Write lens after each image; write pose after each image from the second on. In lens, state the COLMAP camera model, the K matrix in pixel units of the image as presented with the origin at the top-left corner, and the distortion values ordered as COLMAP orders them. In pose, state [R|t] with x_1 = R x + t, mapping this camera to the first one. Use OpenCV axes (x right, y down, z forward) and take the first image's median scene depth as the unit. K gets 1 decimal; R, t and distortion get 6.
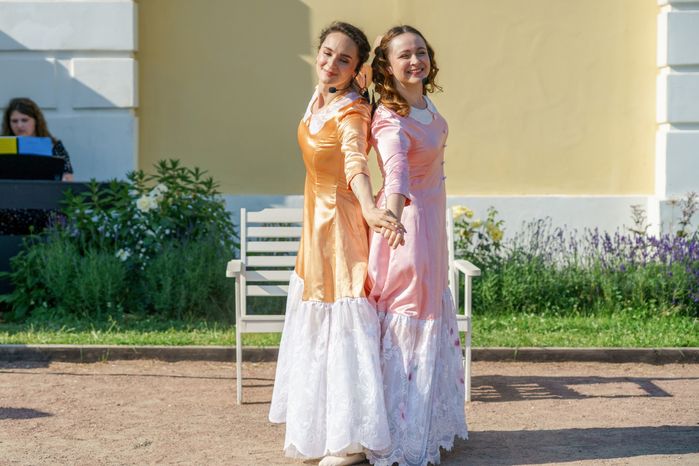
lens RADIAL K [[1630.5, 0, 350.7], [0, 1630.5, 233.5], [0, 0, 1]] dist [0.015116, 0.000000]
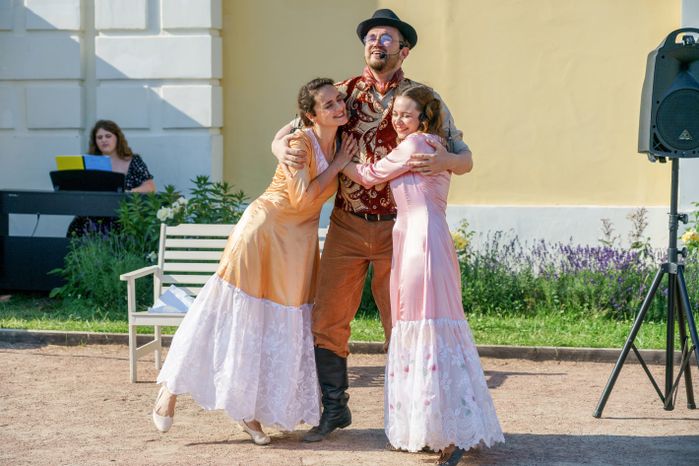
lens RADIAL K [[1591.8, 0, 348.3], [0, 1591.8, 232.8], [0, 0, 1]] dist [-0.002573, 0.000000]
pose [[0.980382, 0.013424, -0.196648, 0.241054], [-0.012313, 0.999901, 0.006873, -0.014470], [0.196721, -0.004317, 0.980450, -0.116582]]
